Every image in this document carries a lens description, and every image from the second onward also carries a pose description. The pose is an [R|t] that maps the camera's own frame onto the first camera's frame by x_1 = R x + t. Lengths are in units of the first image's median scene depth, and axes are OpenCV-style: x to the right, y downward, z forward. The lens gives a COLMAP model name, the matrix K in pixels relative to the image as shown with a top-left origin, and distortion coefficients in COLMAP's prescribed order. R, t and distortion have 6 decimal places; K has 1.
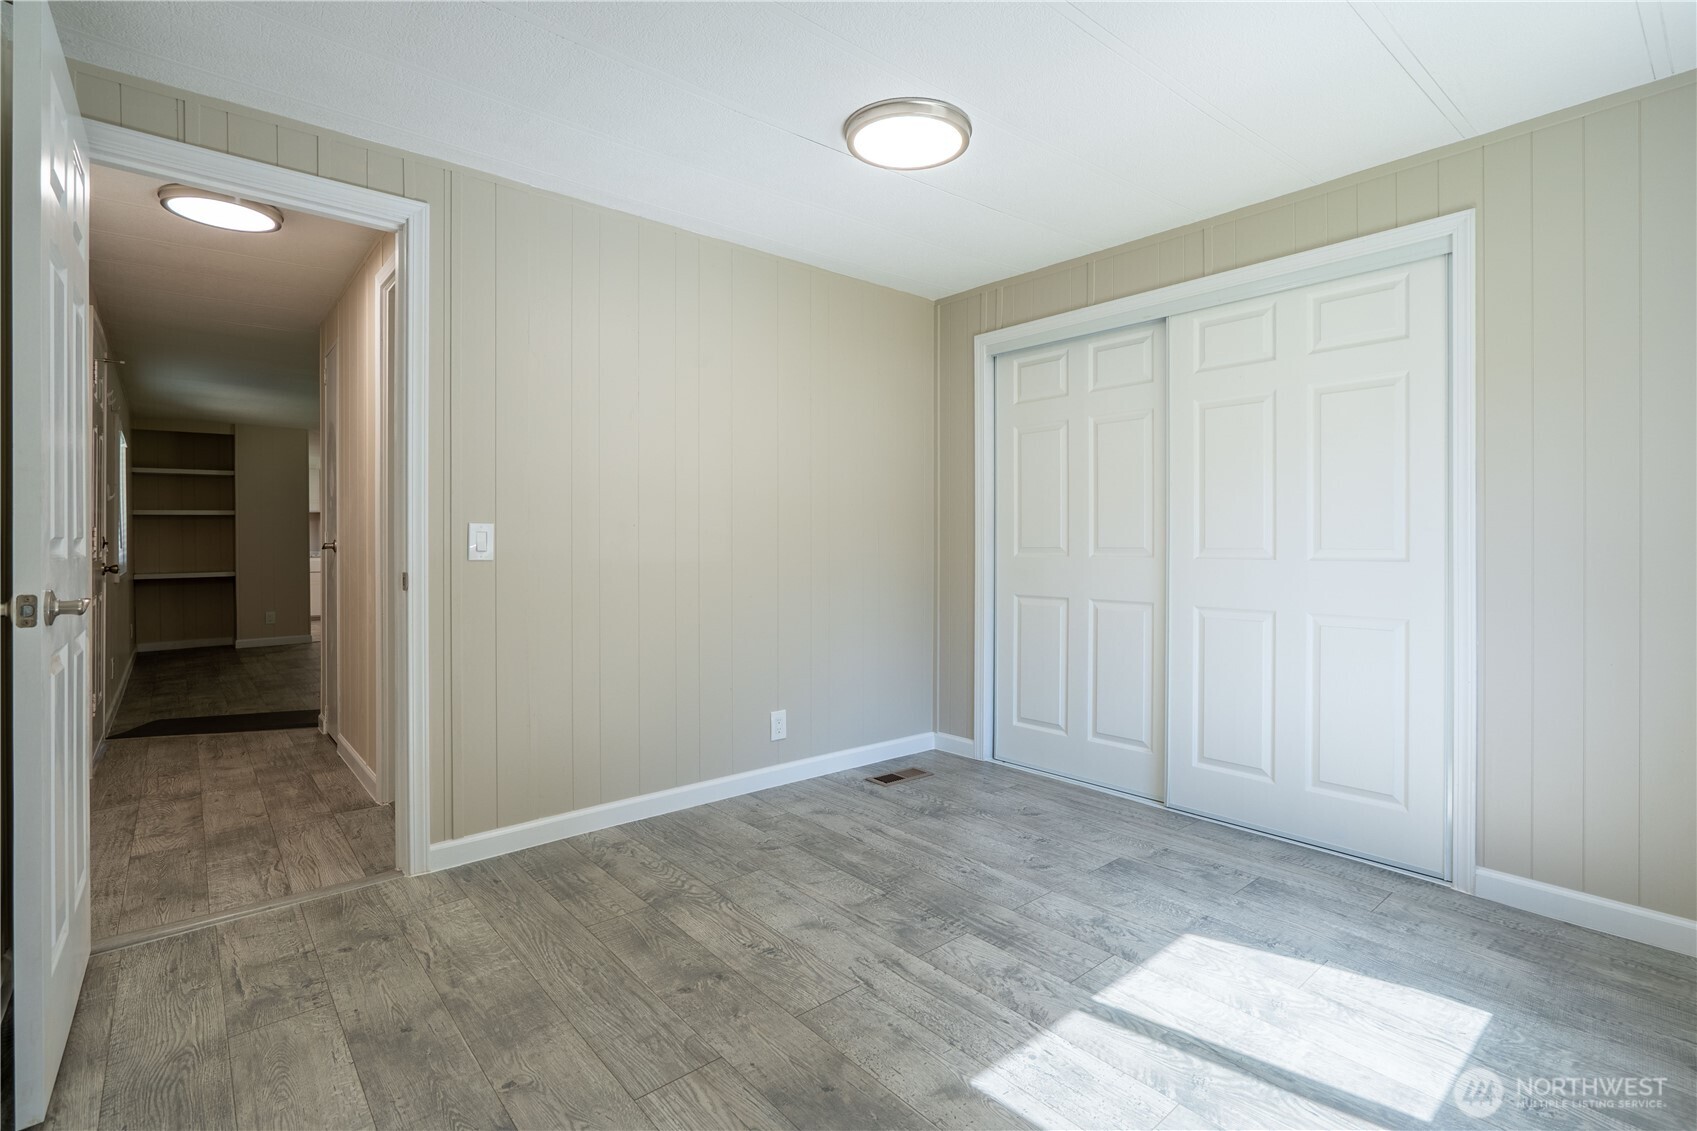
lens RADIAL K [[777.3, 0, 841.2], [0, 777.3, 541.1], [0, 0, 1]] dist [-0.019788, 0.005431]
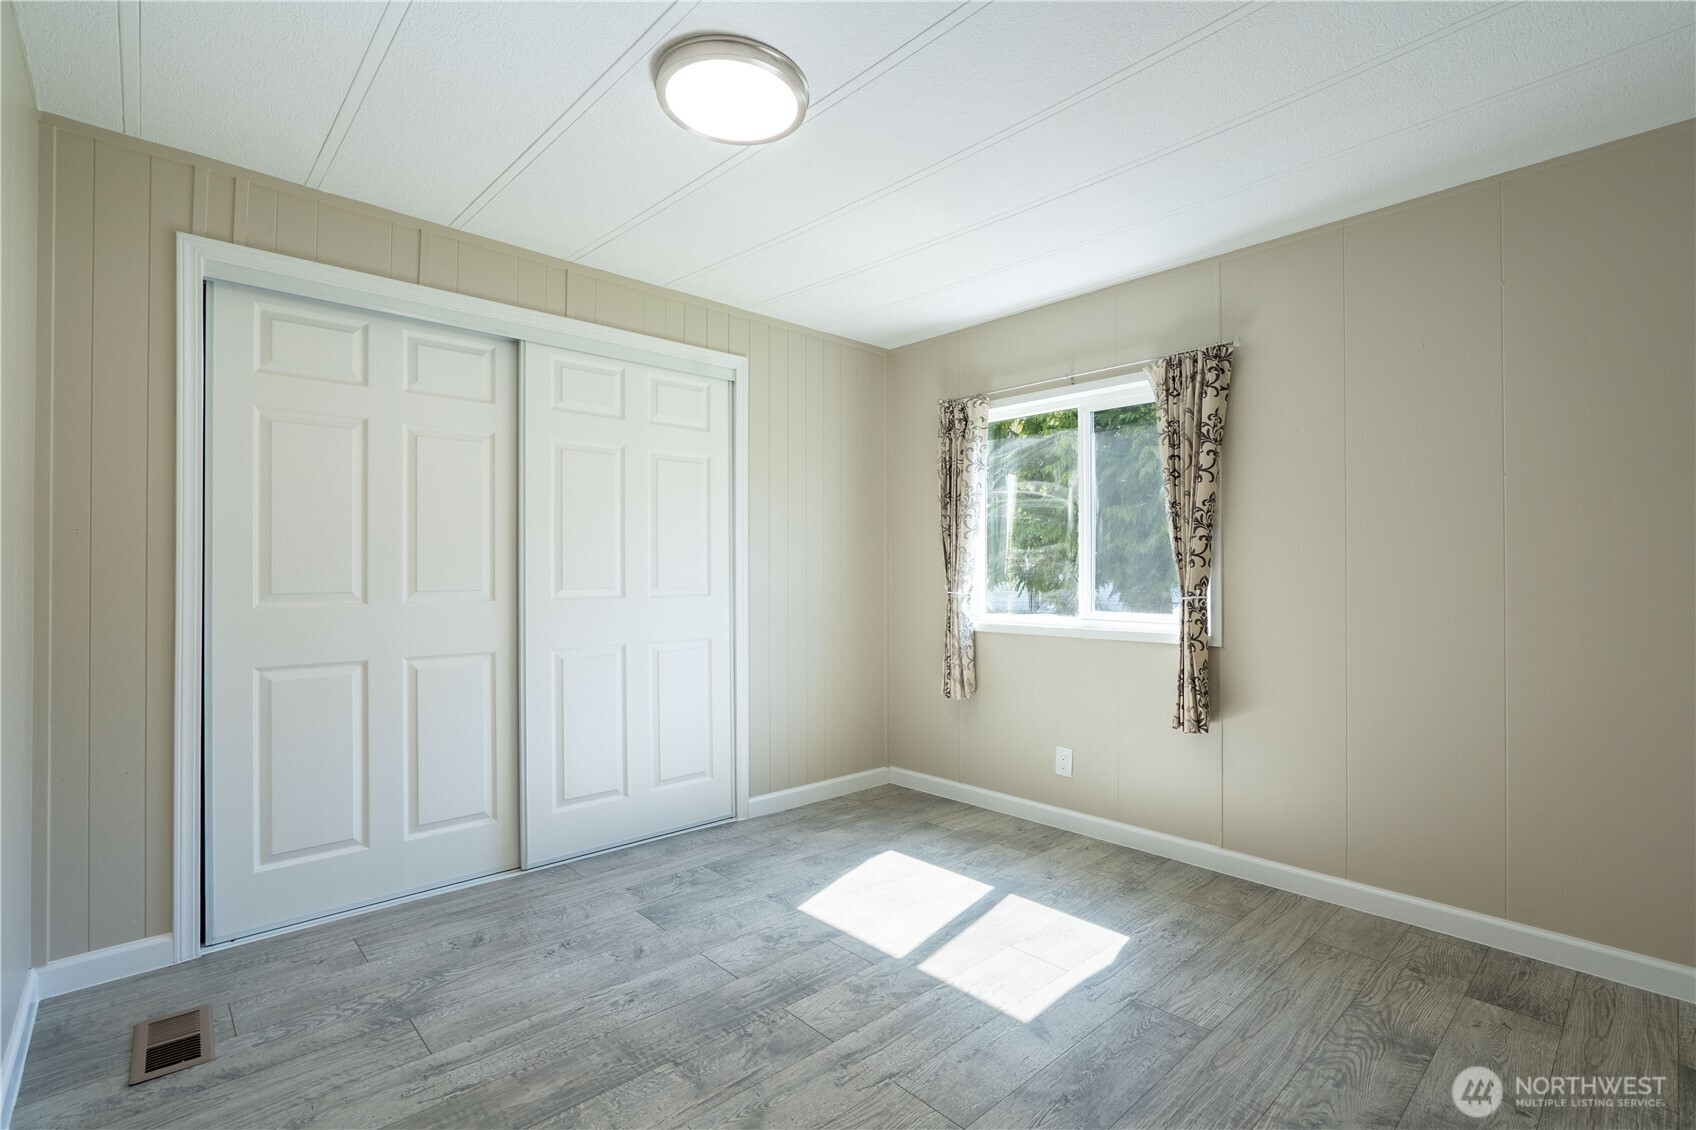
lens RADIAL K [[776.9, 0, 856.3], [0, 776.9, 568.0], [0, 0, 1]] dist [-0.019788, 0.005431]
pose [[-0.040379, 0.007242, 0.999158, -0.633759], [0.002289, 0.999972, -0.007155, -0.012218], [-0.999182, 0.001998, -0.040394, 0.781694]]
